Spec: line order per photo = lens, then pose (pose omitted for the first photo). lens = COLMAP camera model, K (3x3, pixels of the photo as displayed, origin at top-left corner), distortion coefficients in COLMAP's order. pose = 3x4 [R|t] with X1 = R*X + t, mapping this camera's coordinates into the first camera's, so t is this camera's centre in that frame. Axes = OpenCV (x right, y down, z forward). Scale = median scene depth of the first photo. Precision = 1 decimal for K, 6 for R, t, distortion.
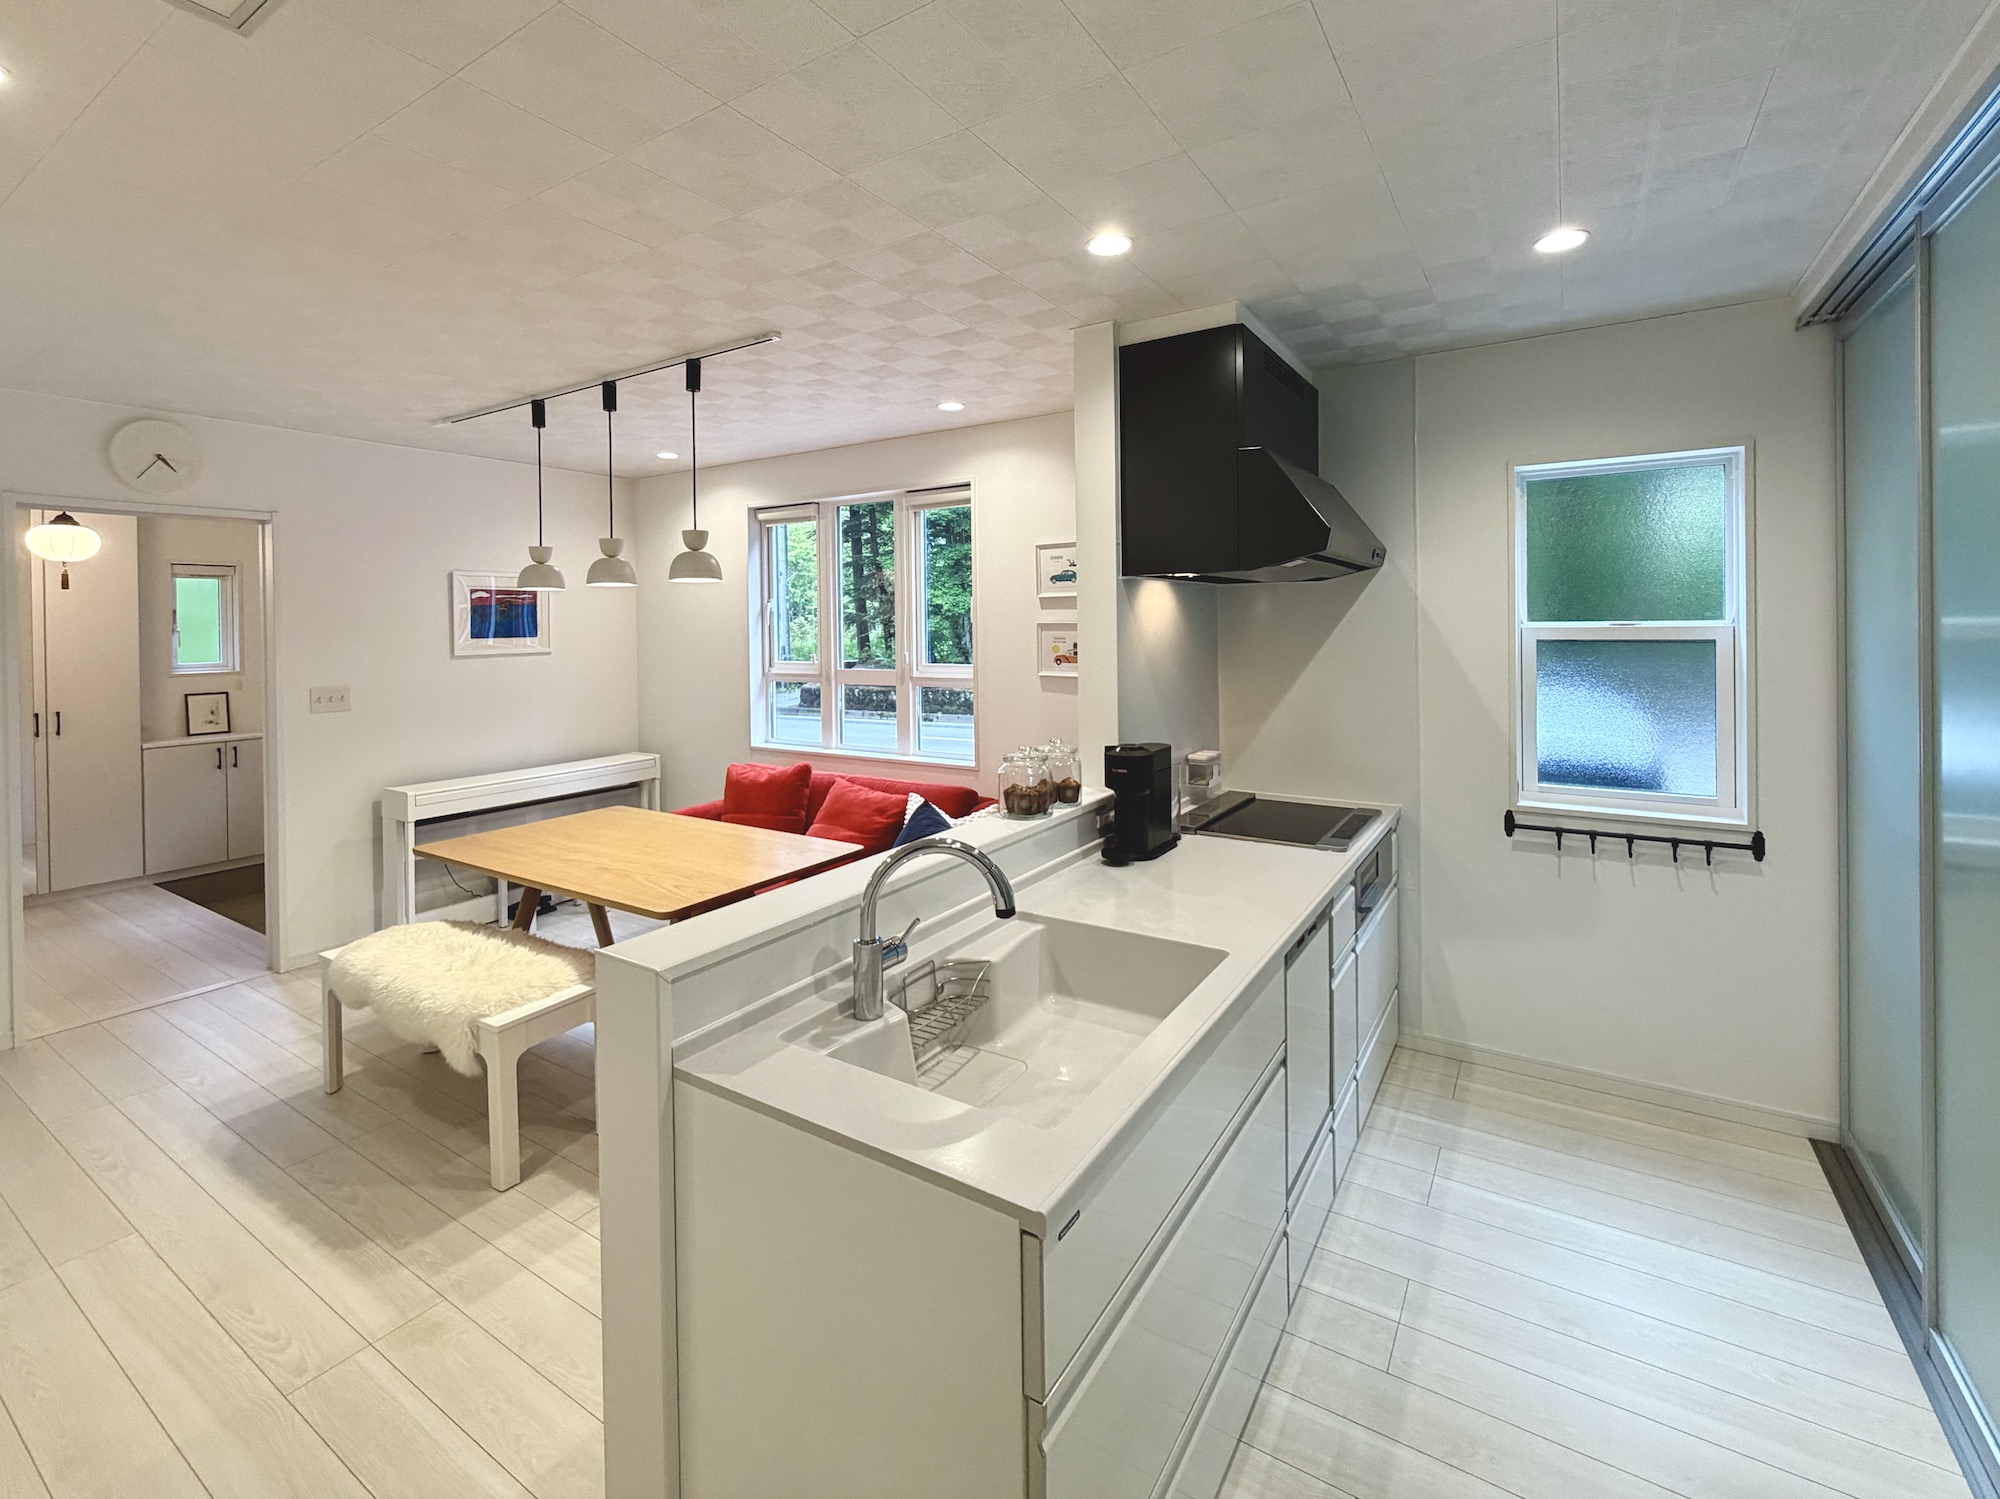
lens RADIAL K [[894.5, 0, 991.8], [0, 894.5, 633.5], [0, 0, 1]] dist [0.000048, -0.000251]
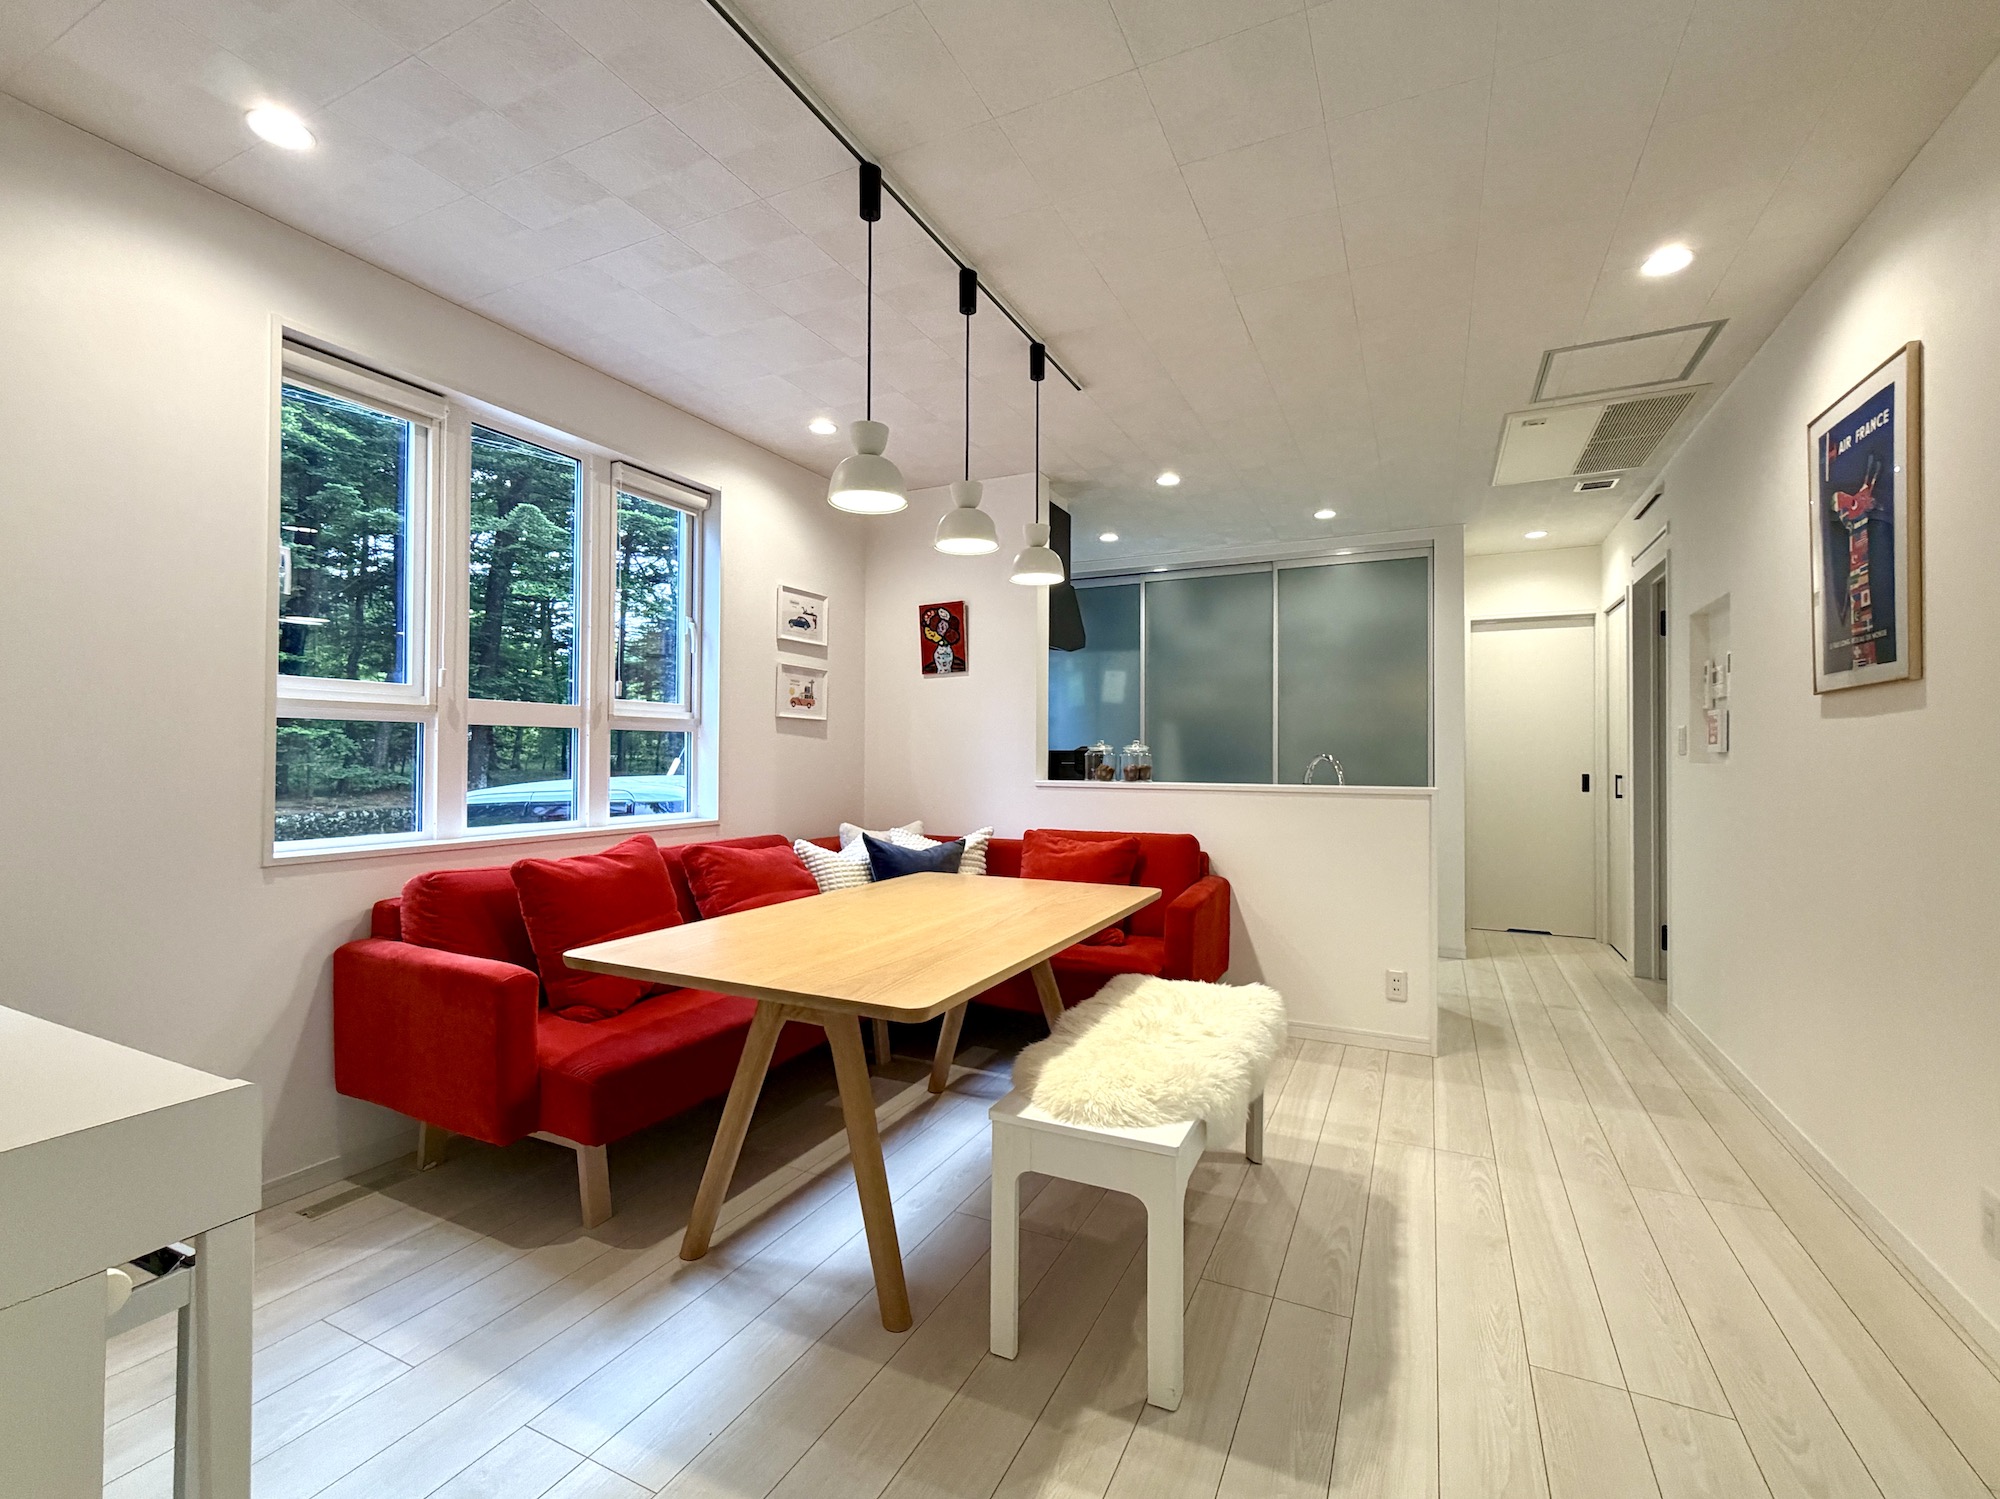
lens RADIAL K [[865.6, 0, 1000.0], [0, 865.6, 749.5], [0, 0, 1]] dist [0.000662, -0.000211]
pose [[-0.114727, 0.017481, 0.993243, -1.132529], [0.006682, 0.999836, -0.016825, 0.123333], [-0.993375, 0.004706, -0.114825, 1.056289]]
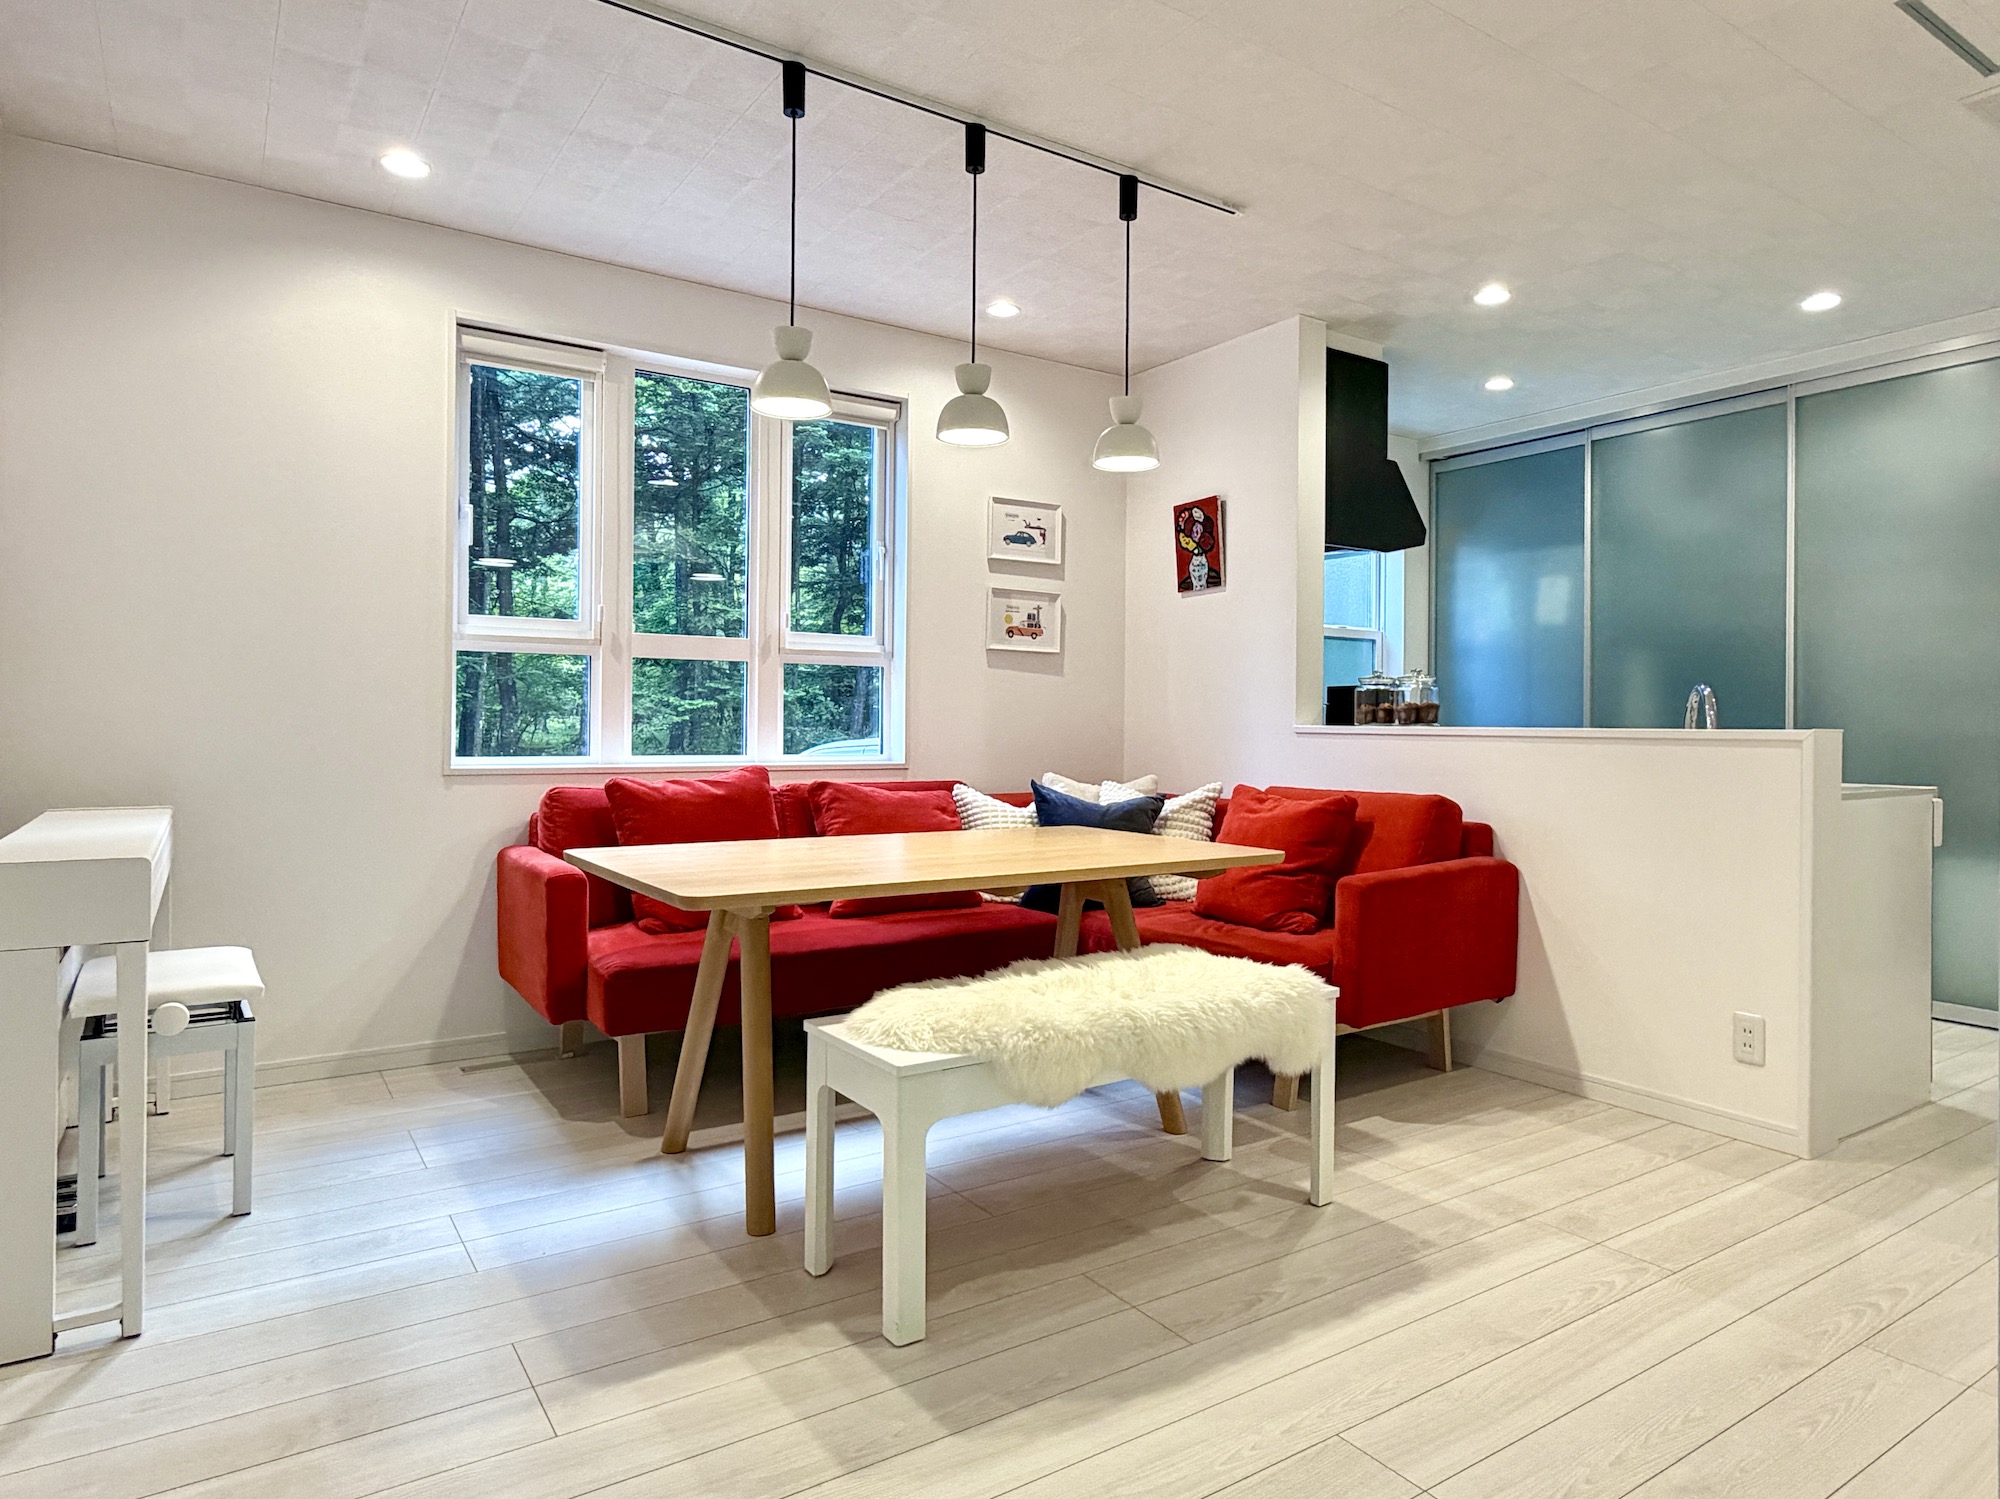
lens RADIAL K [[1203.8, 0, 1047.1], [0, 1203.8, 724.8], [0, 0, 1]] dist [-0.000423, 0.000356]
pose [[0.383394, 0.013579, 0.923485, -1.210998], [-0.003776, 0.999907, -0.013135, 0.164529], [-0.923577, 0.001548, 0.383410, 0.615283]]
